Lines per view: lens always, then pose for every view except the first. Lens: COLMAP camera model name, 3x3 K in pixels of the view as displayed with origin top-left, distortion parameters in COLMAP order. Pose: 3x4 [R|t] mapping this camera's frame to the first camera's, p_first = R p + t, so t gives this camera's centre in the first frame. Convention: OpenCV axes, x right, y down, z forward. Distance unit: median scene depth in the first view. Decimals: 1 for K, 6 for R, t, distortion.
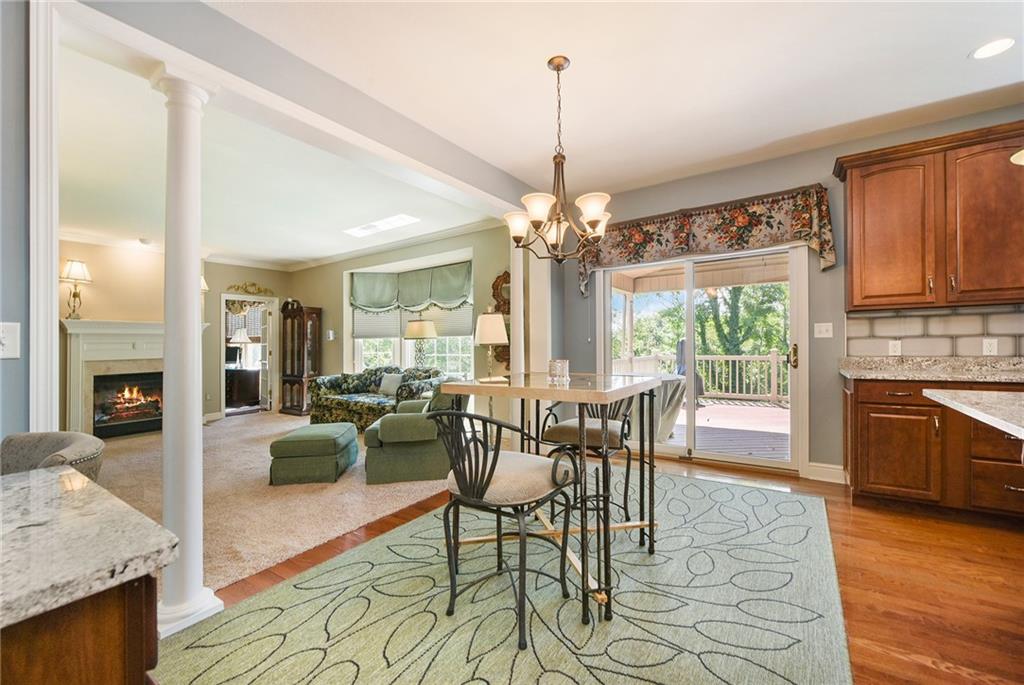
lens RADIAL K [[422.1, 0, 512.0], [0, 422.1, 342.5], [0, 0, 1]] dist [-0.008705, -0.000666]
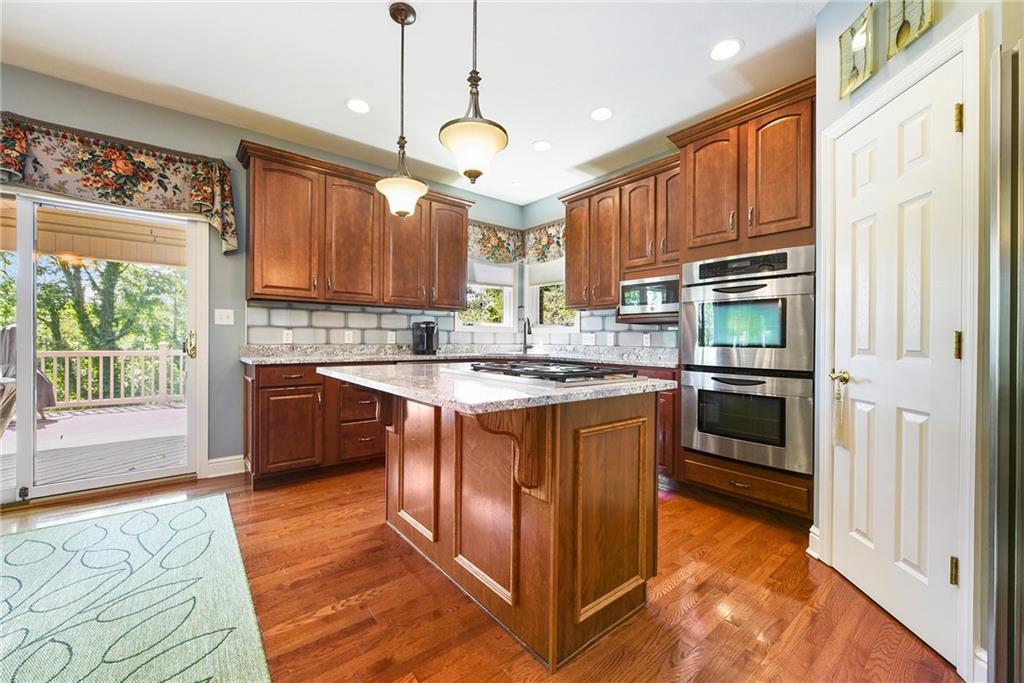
lens RADIAL K [[406.8, 0, 512.5], [0, 406.8, 346.7], [0, 0, 1]] dist [-0.010526, -0.000937]
pose [[0.291140, 0.002545, 0.956677, 0.053133], [-0.008530, 0.999964, -0.000065, 0.030153], [-0.956642, -0.008142, 0.291151, 0.102351]]
